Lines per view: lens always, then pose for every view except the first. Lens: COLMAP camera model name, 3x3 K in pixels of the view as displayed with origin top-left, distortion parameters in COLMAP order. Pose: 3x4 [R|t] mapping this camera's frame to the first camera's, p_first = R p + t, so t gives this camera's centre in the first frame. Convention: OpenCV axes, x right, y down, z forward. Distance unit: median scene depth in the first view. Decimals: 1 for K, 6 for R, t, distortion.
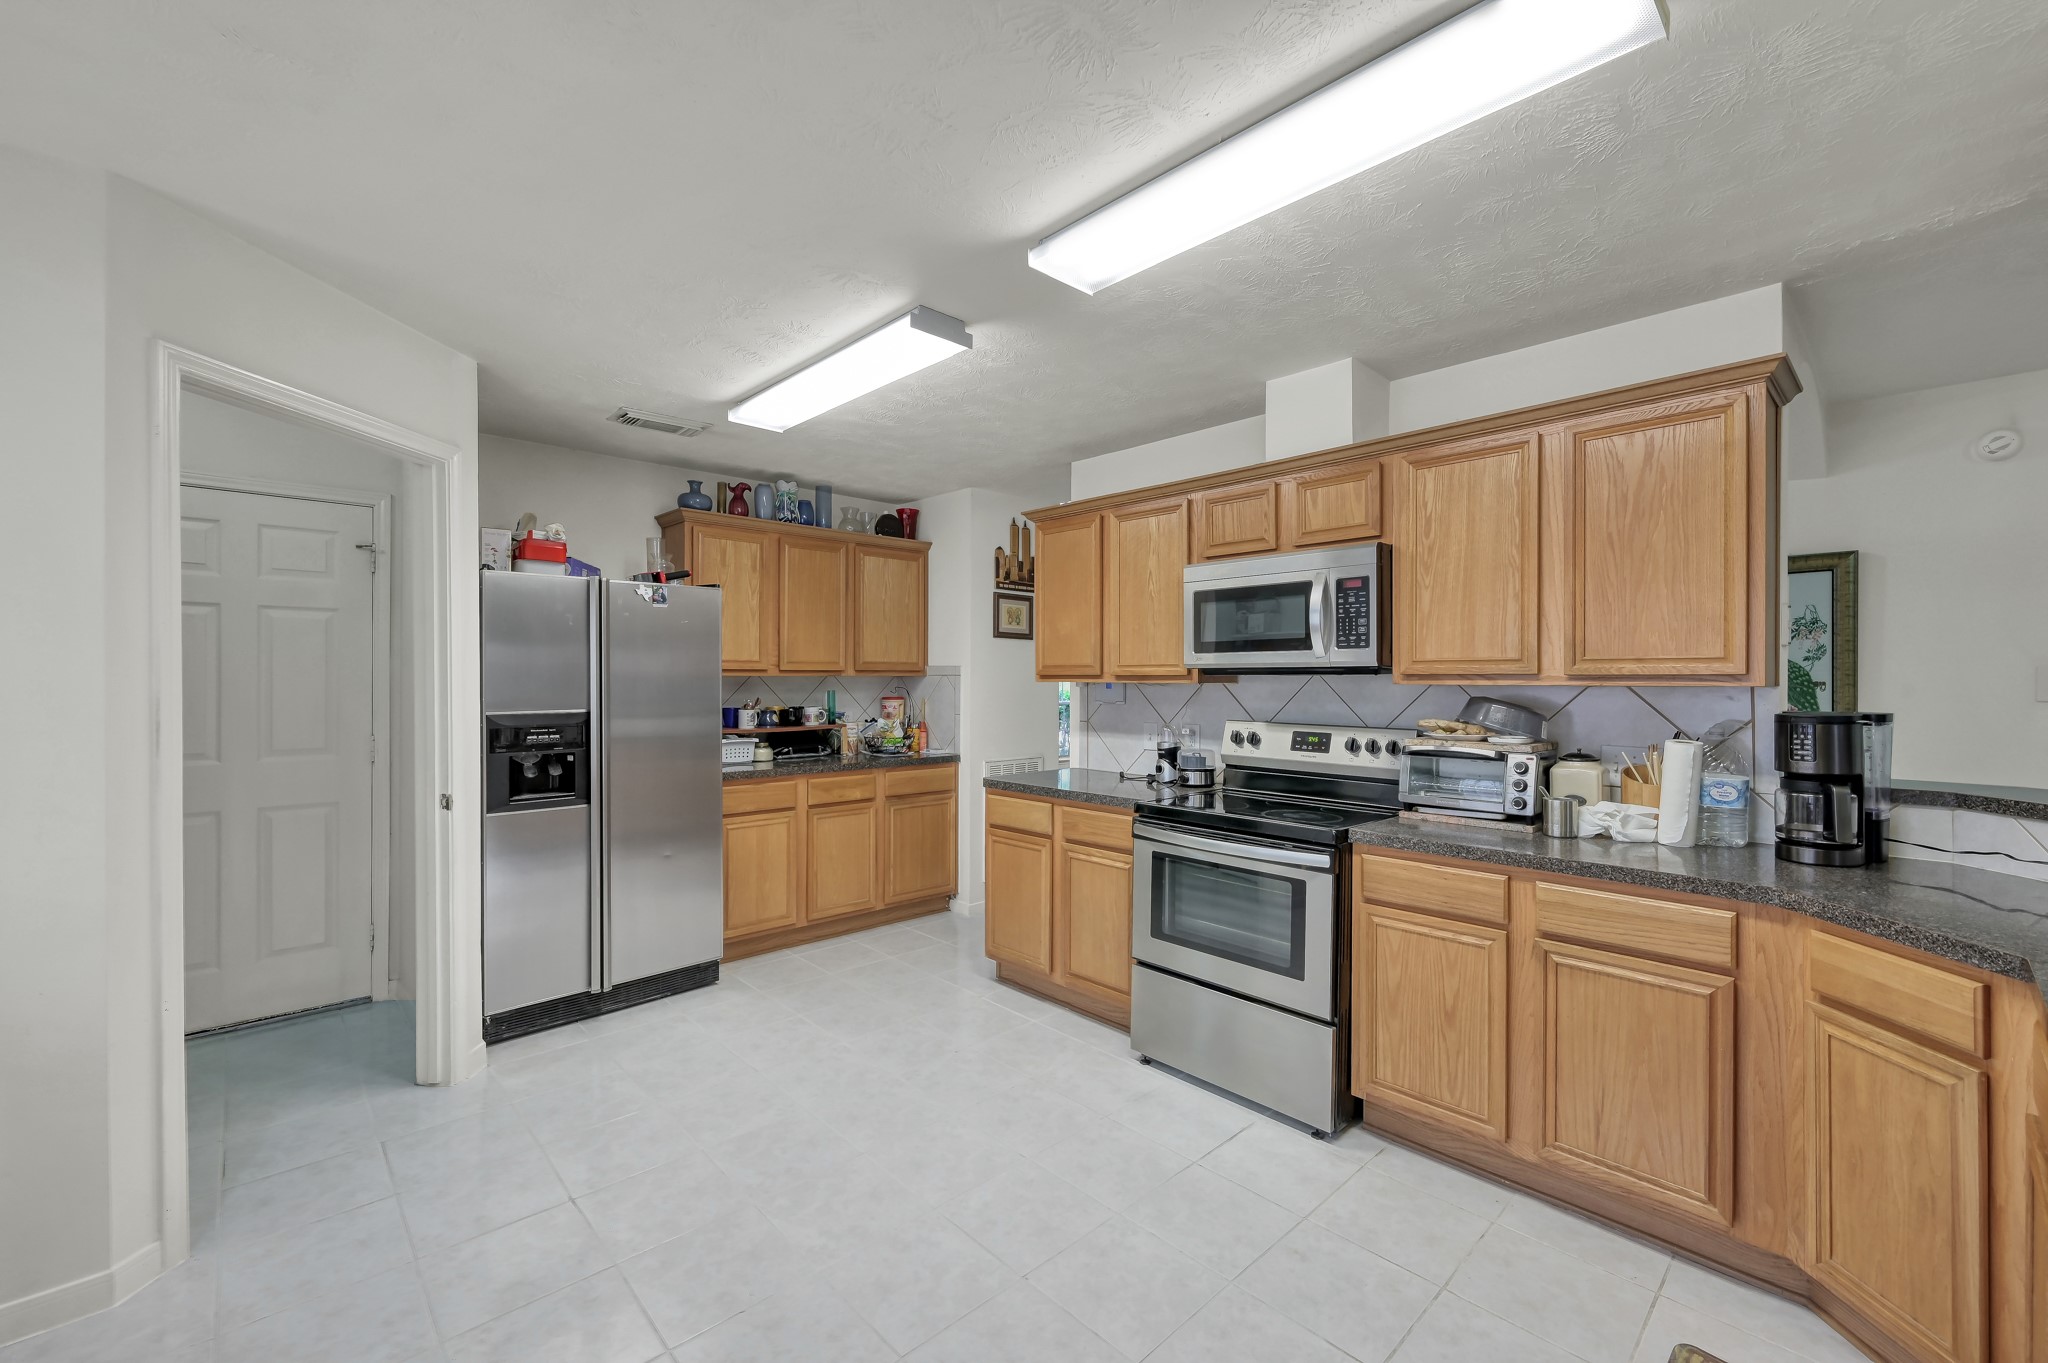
lens RADIAL K [[834.7, 0, 1024.0], [0, 834.7, 681.5], [0, 0, 1]] dist [-0.004166, 0.000270]
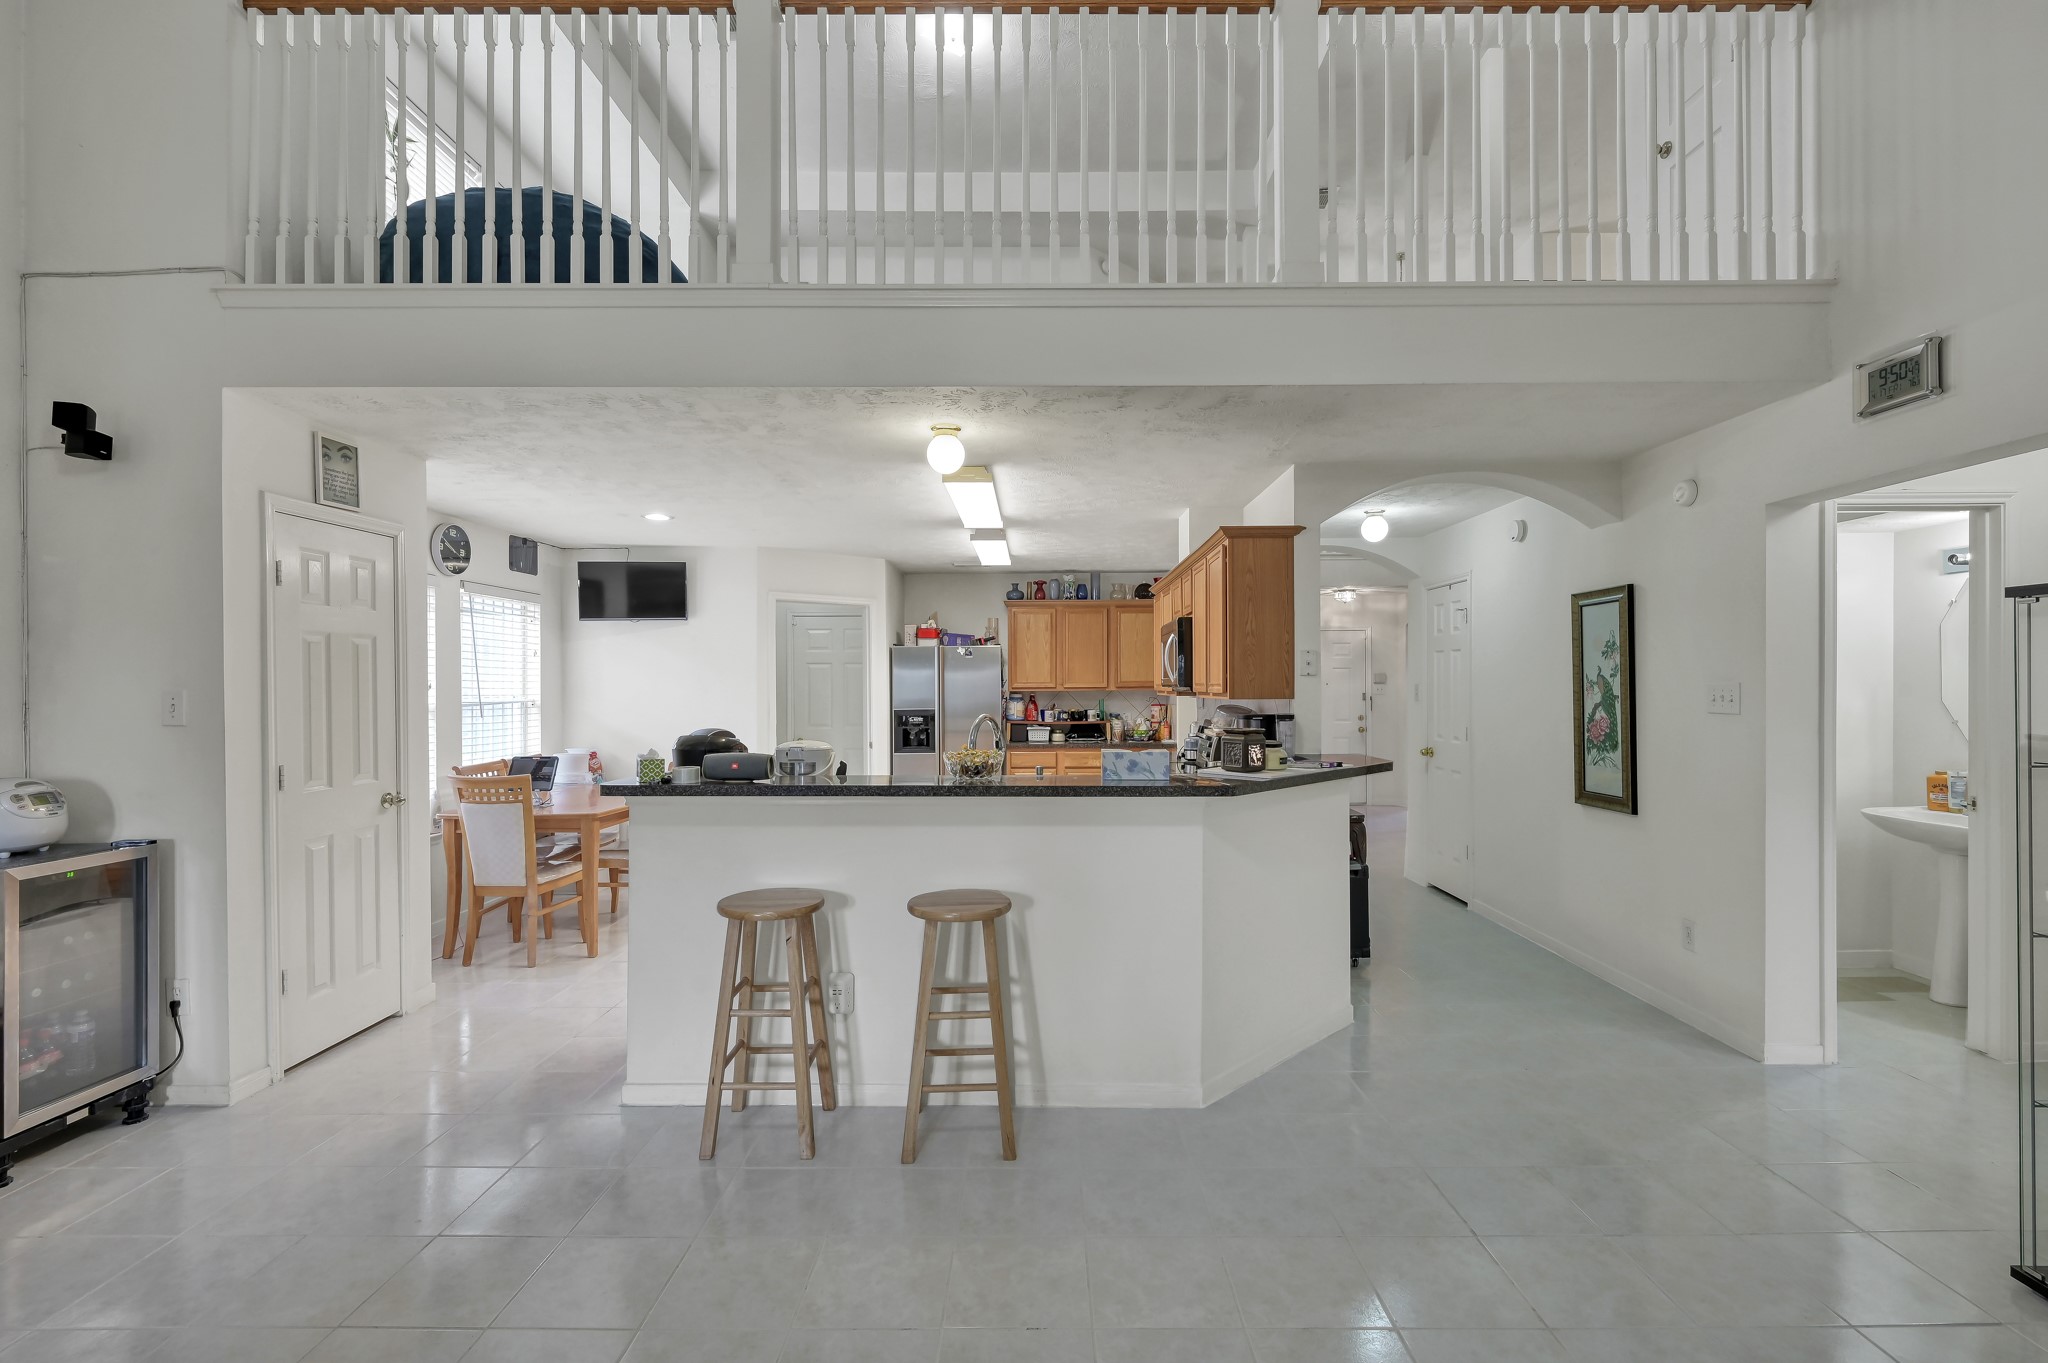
lens RADIAL K [[909.0, 0, 1036.3], [0, 909.0, 679.4], [0, 0, 1]] dist [-0.000458, 0.000008]
pose [[0.728031, -0.011659, -0.685445, 1.247137], [0.003589, 0.999906, -0.013196, -0.008158], [0.685535, 0.007147, 0.728005, -0.506705]]
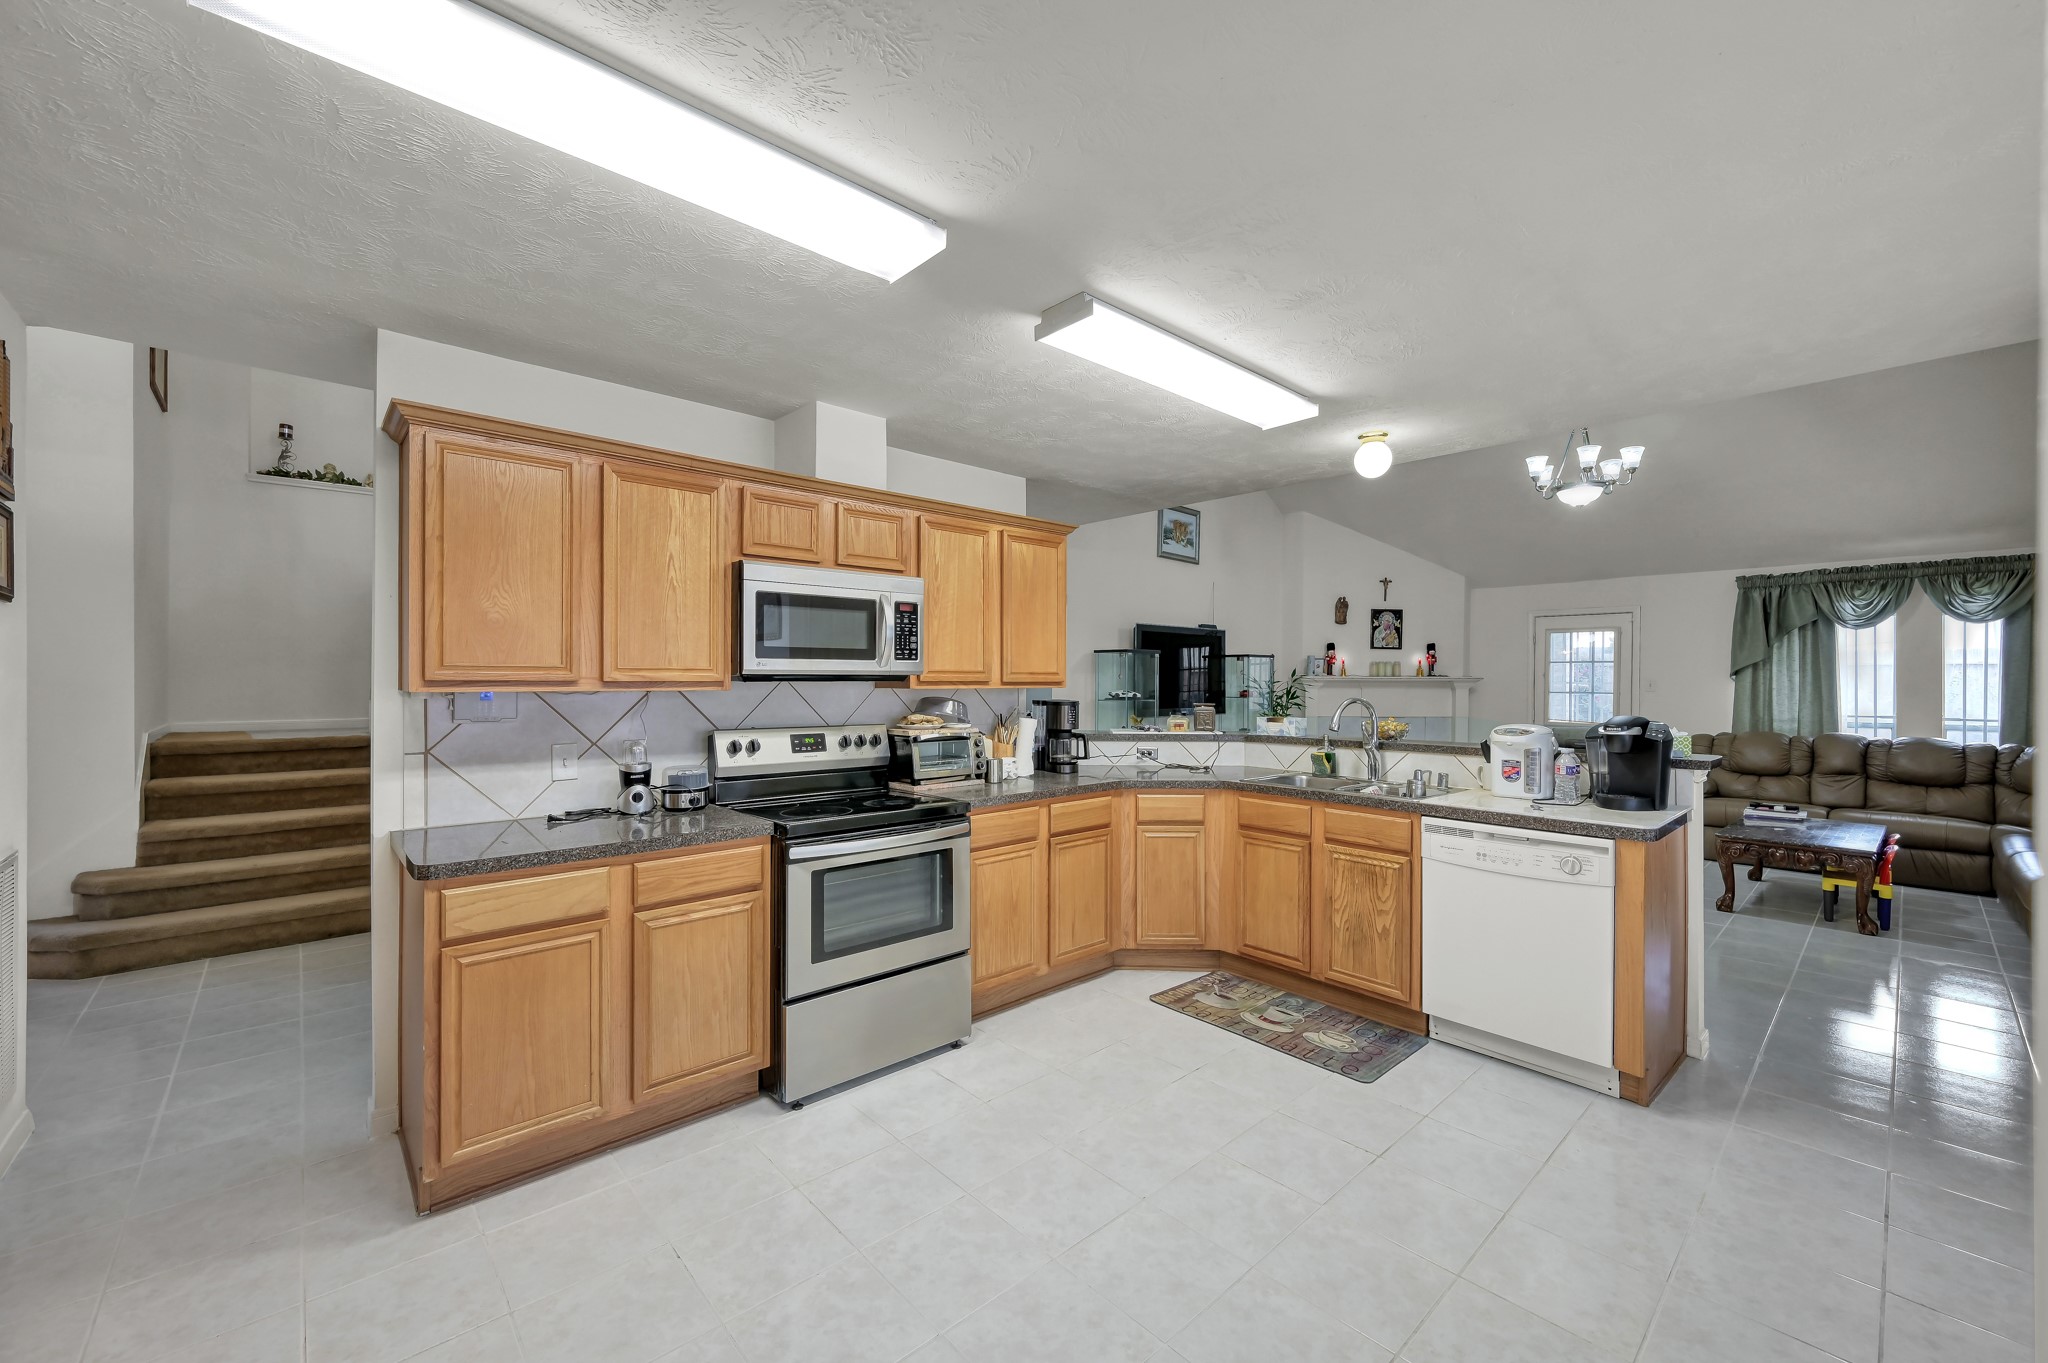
lens RADIAL K [[802.9, 0, 1021.3], [0, 802.9, 680.0], [0, 0, 1]] dist [-0.000874, 0.000304]
pose [[0.018692, -0.002354, 0.999823, -0.628963], [0.001402, 0.999996, 0.002328, -0.010319], [-0.999824, 0.001358, 0.018696, 0.639840]]
